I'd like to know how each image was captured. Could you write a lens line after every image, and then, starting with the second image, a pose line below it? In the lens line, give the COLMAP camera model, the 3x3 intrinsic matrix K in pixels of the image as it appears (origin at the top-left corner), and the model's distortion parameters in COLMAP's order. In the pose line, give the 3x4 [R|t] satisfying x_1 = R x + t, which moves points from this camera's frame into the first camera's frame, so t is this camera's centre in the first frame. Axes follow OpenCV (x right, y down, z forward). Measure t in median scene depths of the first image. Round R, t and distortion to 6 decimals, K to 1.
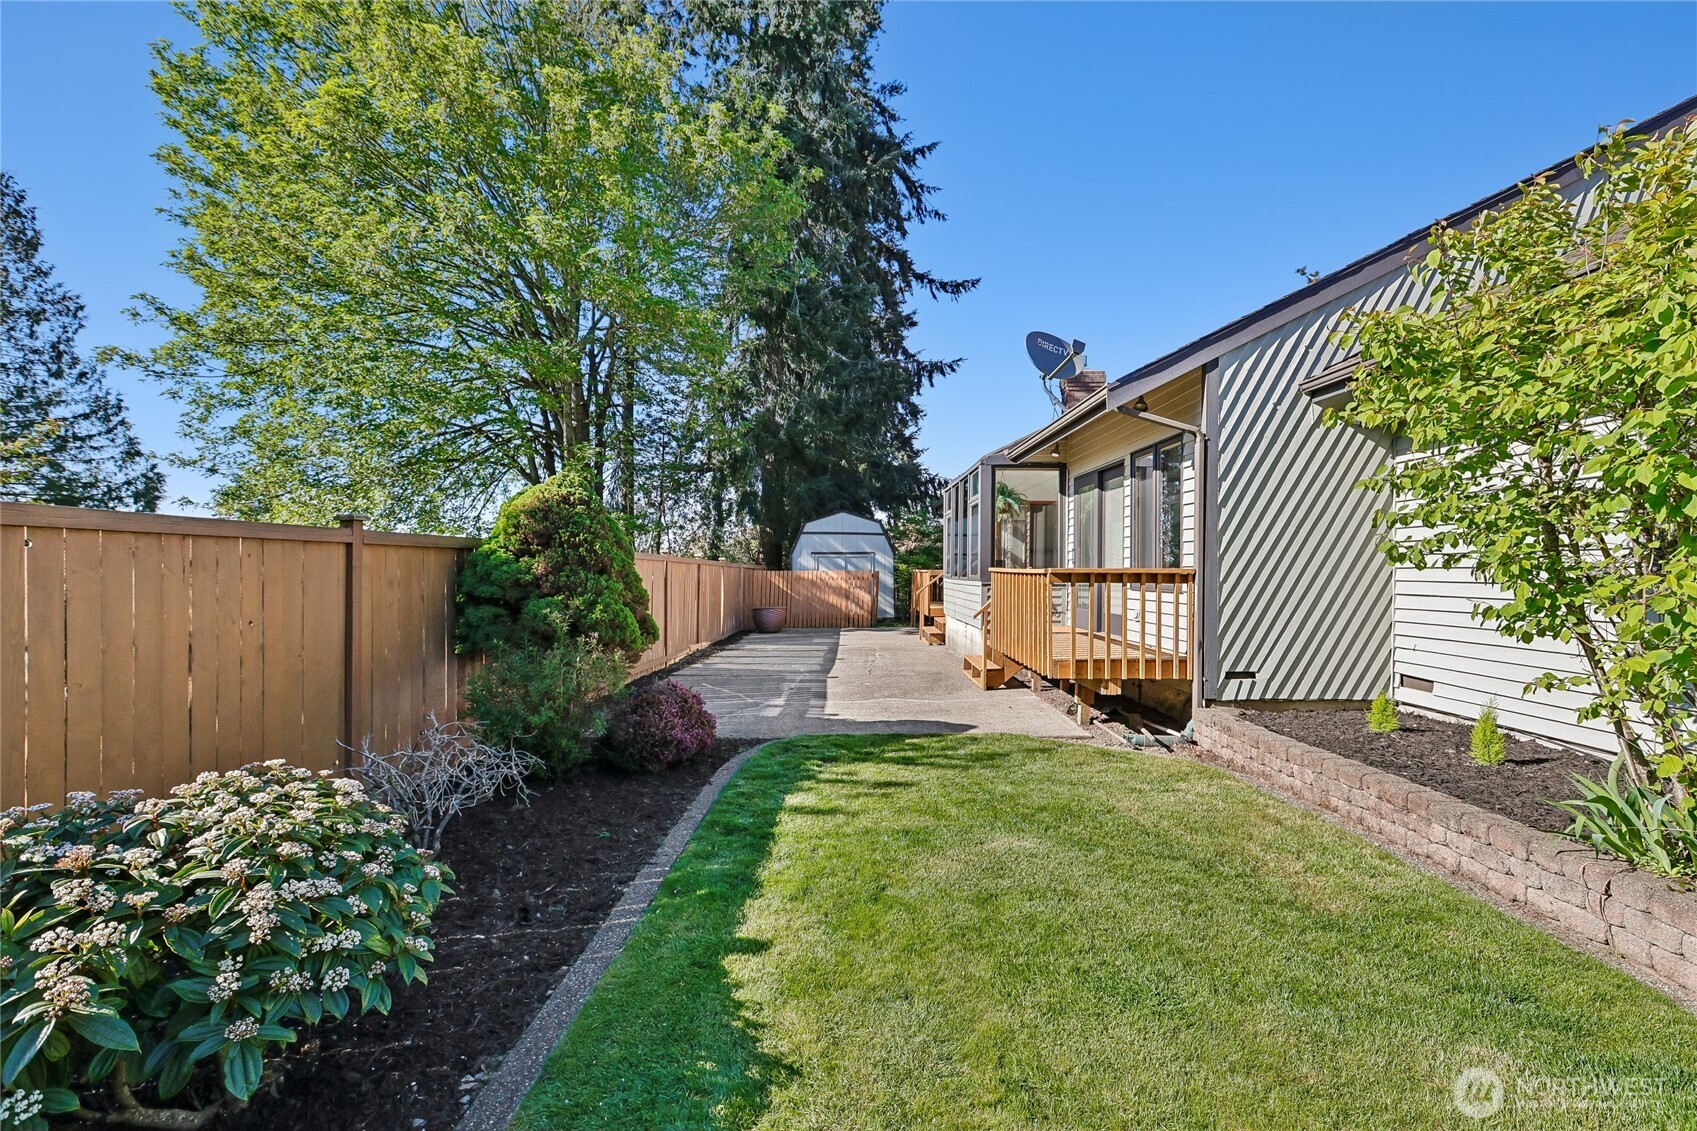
lens RADIAL K [[770.6, 0, 853.4], [0, 770.6, 562.4], [0, 0, 1]] dist [0.003423, 0.000565]
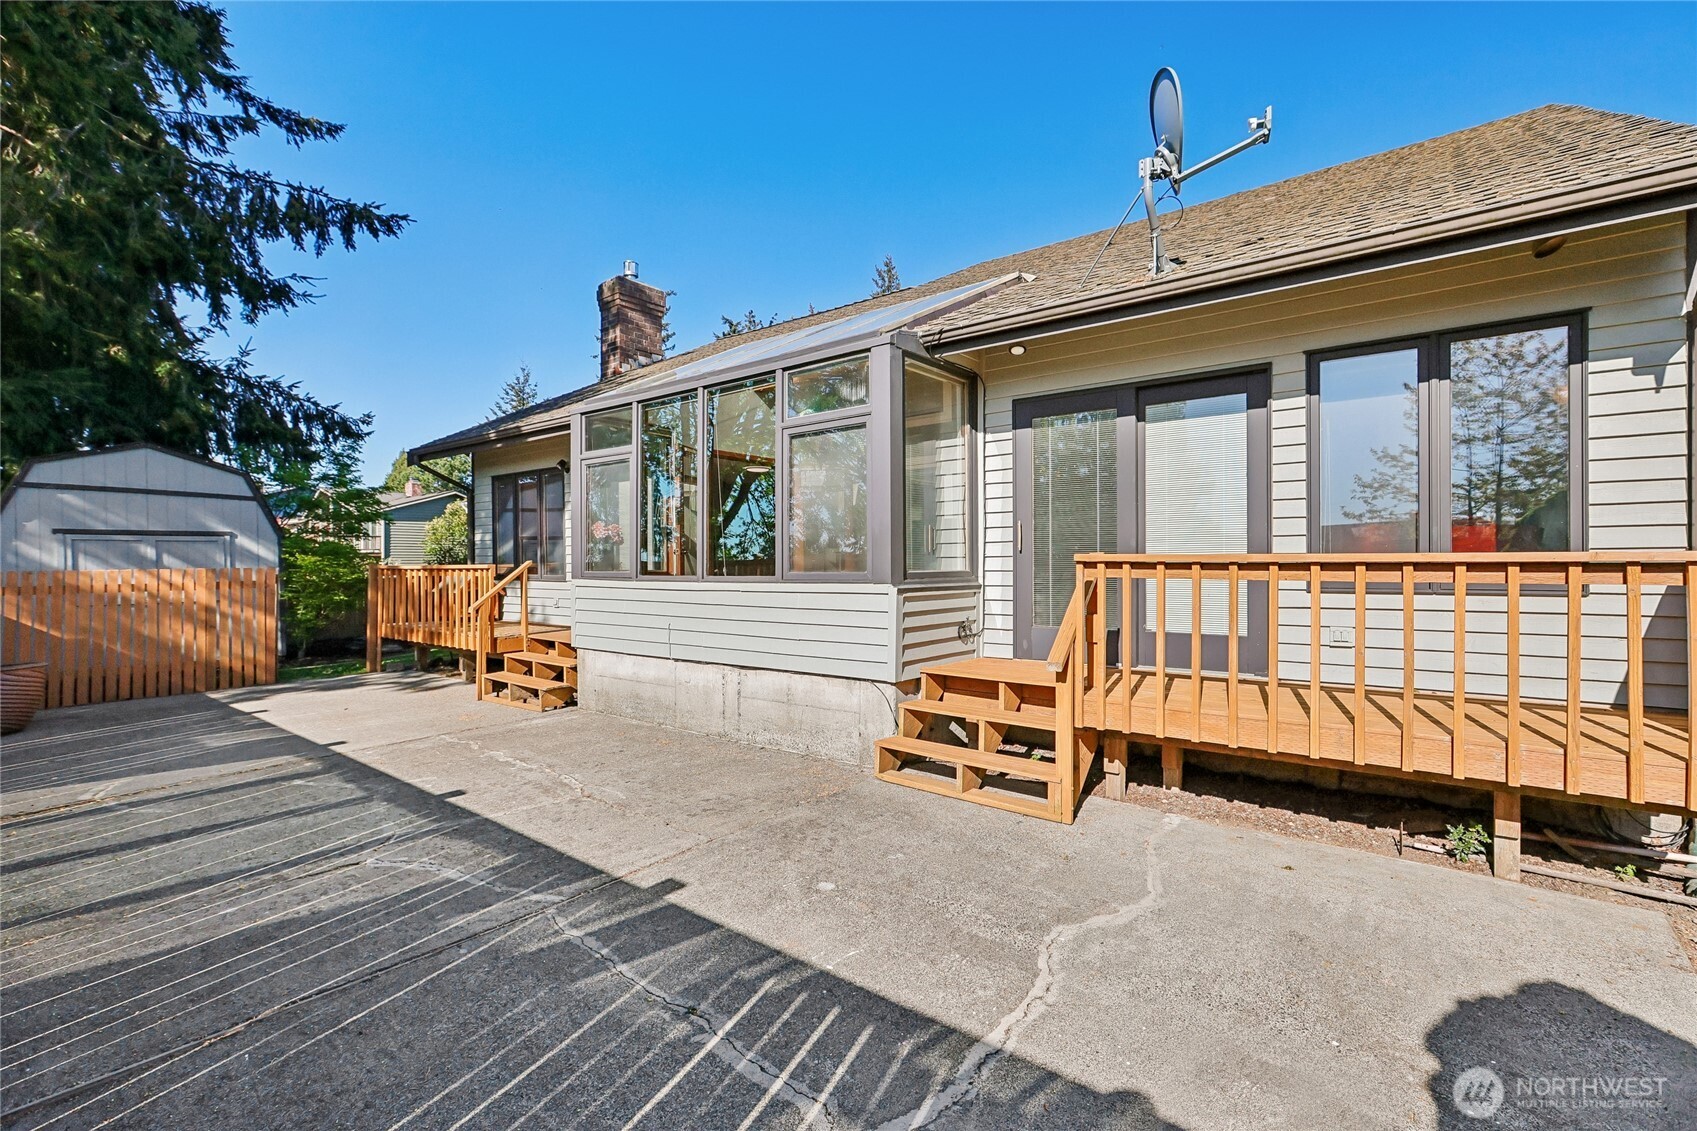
lens RADIAL K [[770.6, 0, 853.4], [0, 770.6, 562.4], [0, 0, 1]] dist [0.003423, 0.000565]
pose [[0.626233, -0.001494, 0.779634, -0.112289], [-0.000379, 0.999997, 0.002220, 0.005008], [-0.779636, -0.001686, 0.626231, 0.347931]]
